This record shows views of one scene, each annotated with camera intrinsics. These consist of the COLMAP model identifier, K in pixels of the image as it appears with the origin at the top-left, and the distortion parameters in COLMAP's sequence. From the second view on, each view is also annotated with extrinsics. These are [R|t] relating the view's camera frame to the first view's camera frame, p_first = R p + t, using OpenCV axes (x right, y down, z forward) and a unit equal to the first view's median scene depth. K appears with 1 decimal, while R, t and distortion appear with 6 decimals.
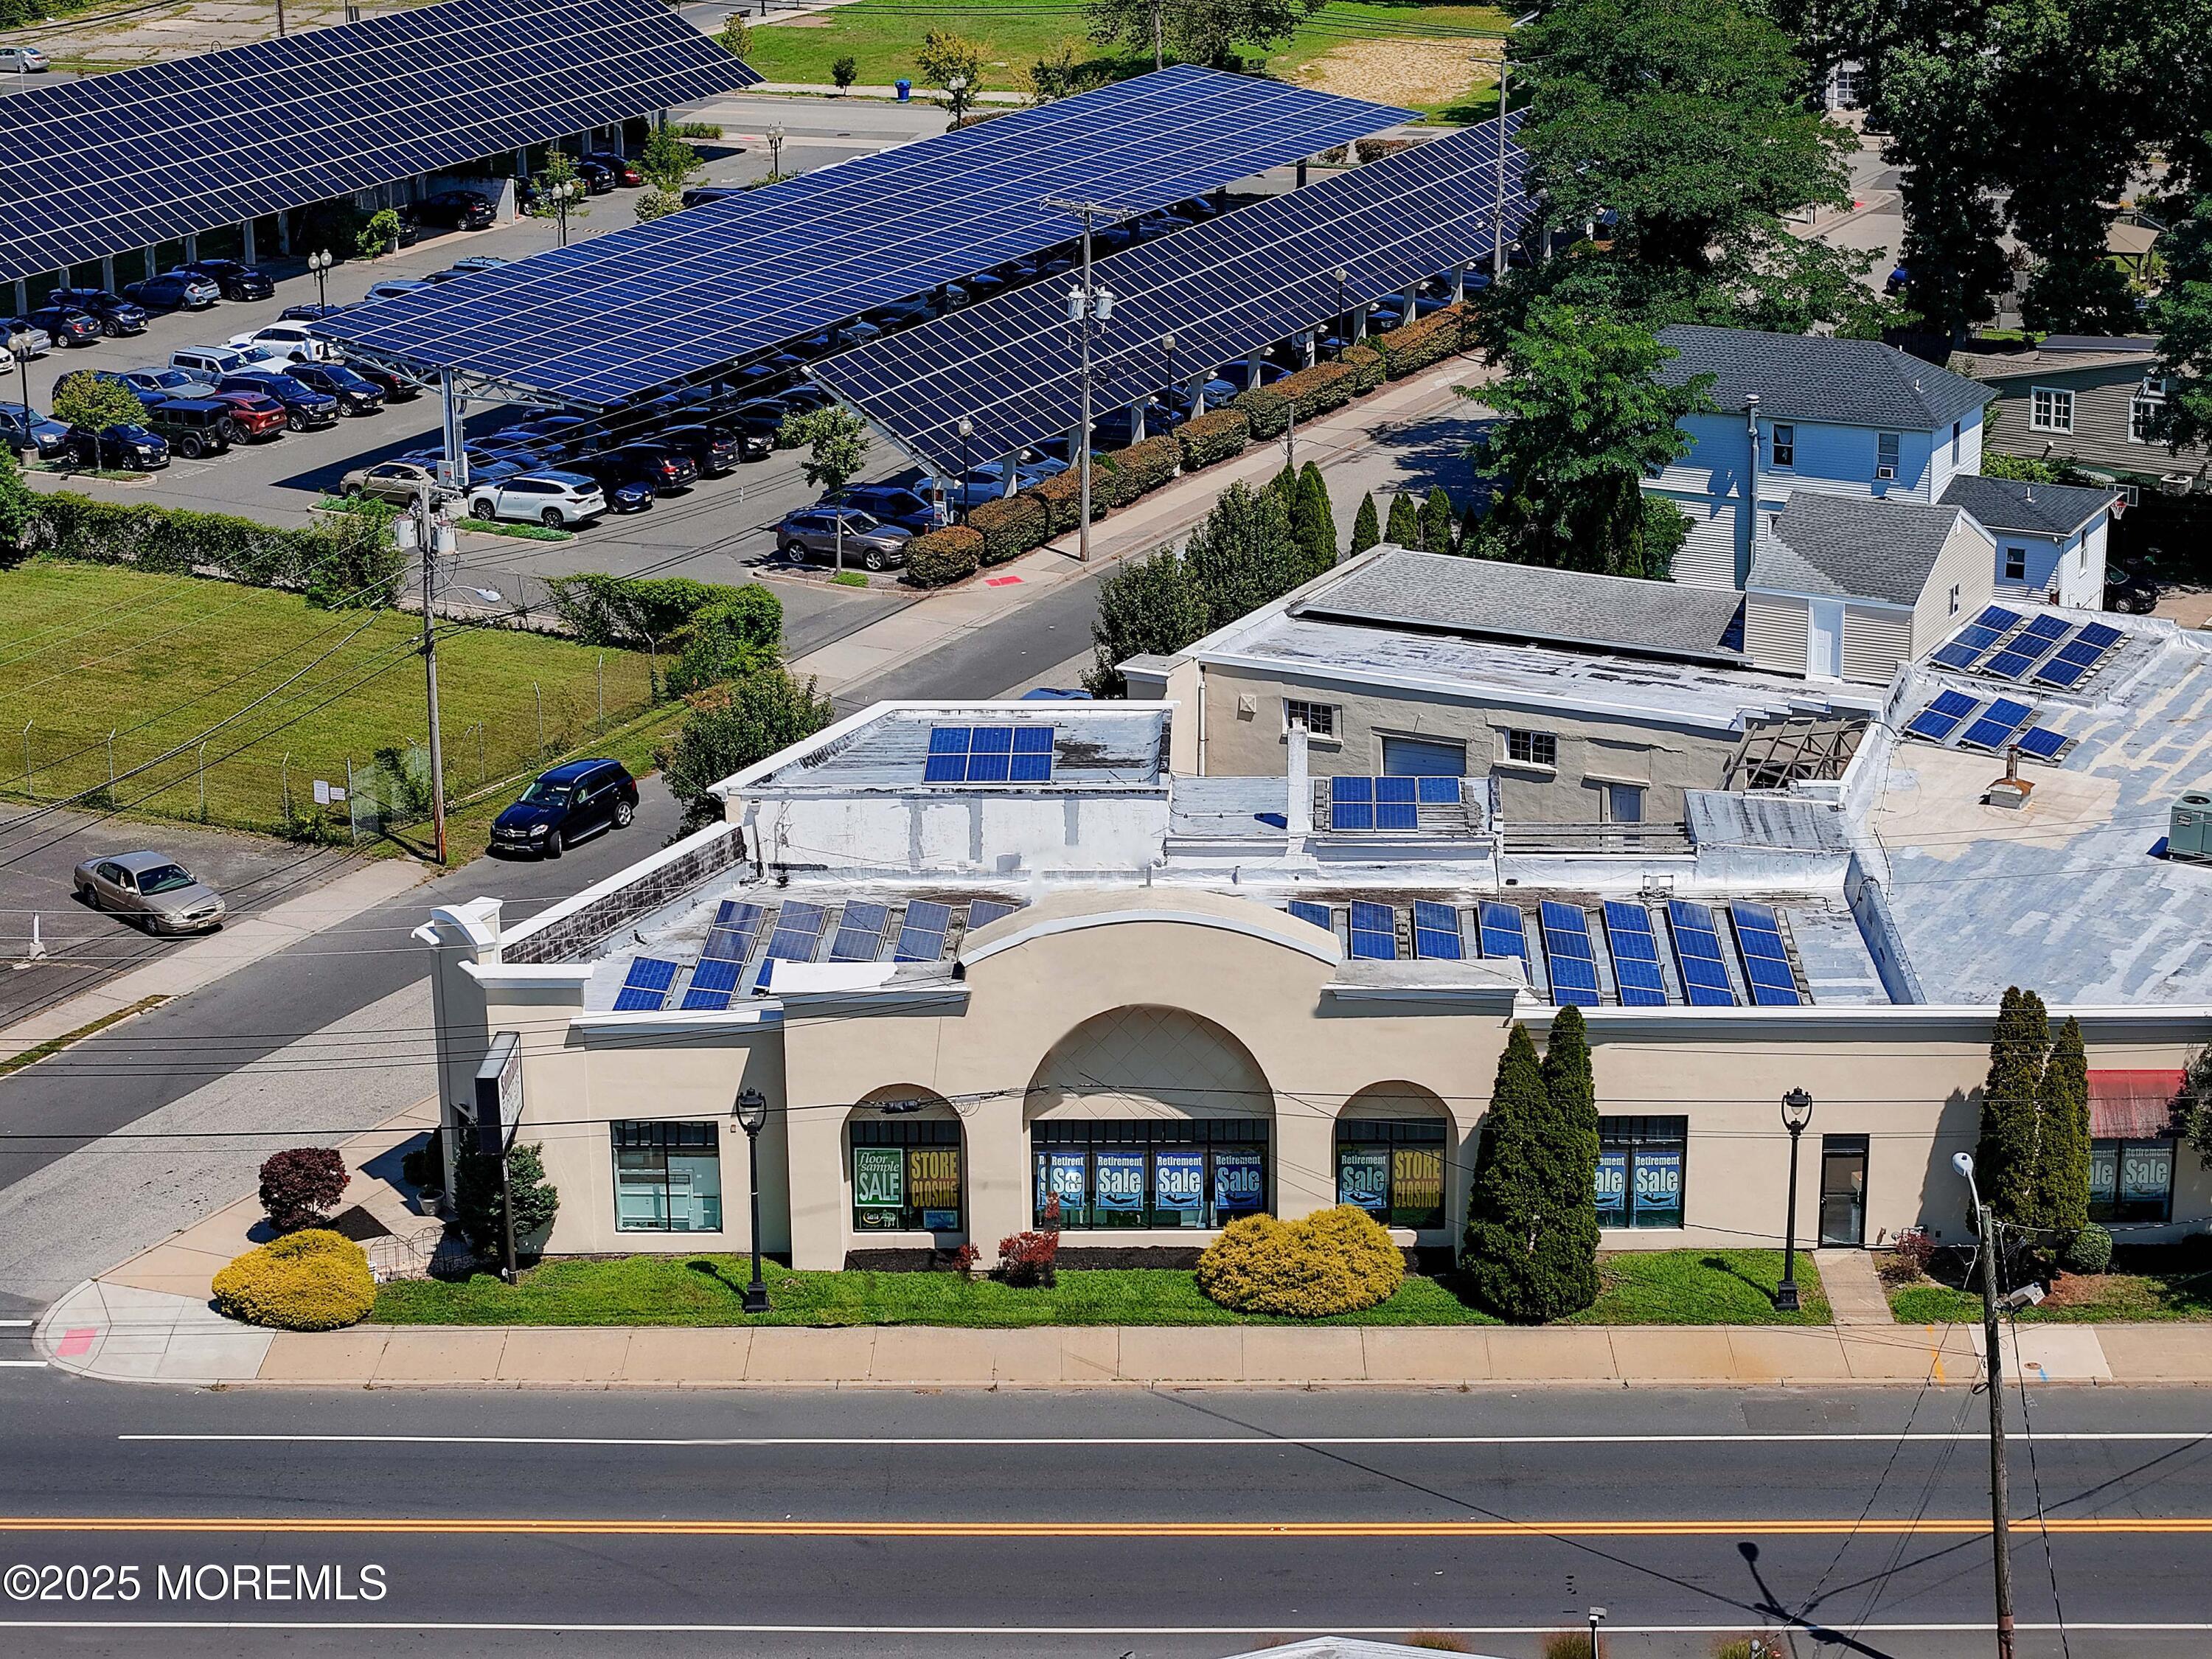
lens RADIAL K [[4565.4, 0, 1106.0], [0, 4565.4, 829.5], [0, 0, 1]] dist [-0.202061, 0.729863]
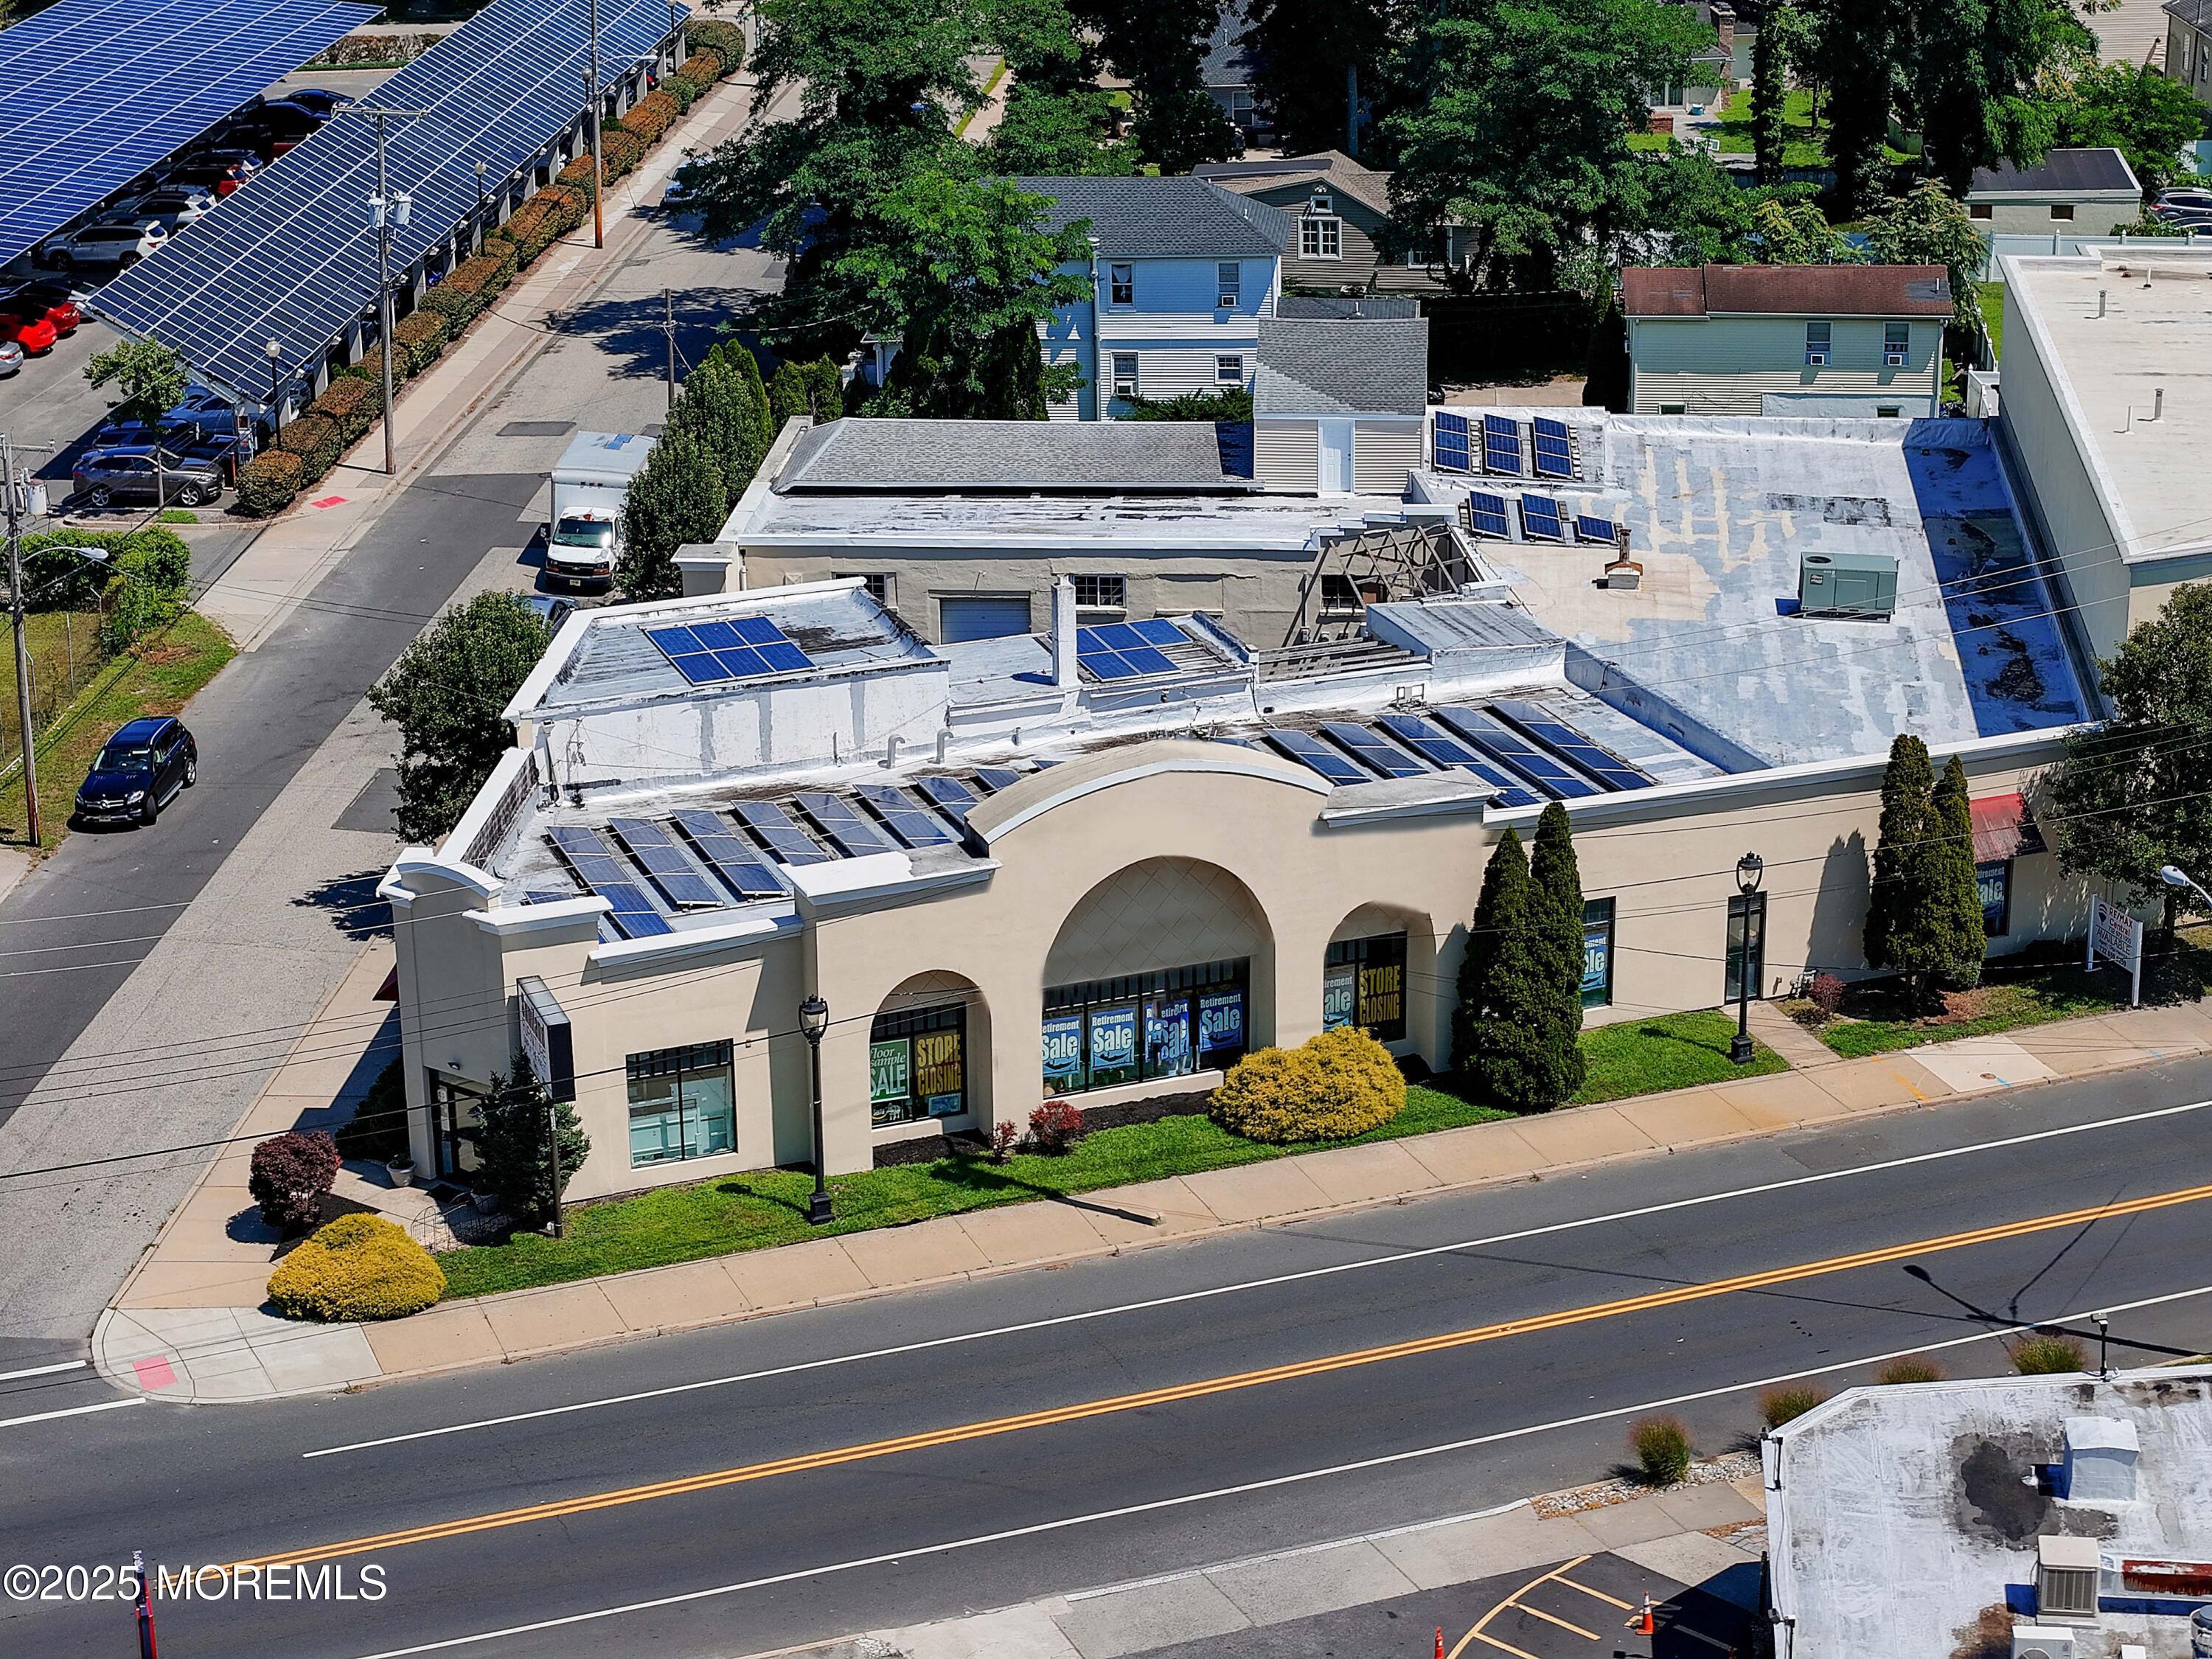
lens RADIAL K [[4565.4, 0, 1106.0], [0, 4565.4, 829.5], [0, 0, 1]] dist [-0.202061, 0.729863]
pose [[0.921663, -0.130960, 0.365222, -0.359795], [0.122343, 0.991386, 0.046748, -0.015920], [-0.368198, 0.001596, 0.929746, 0.063665]]
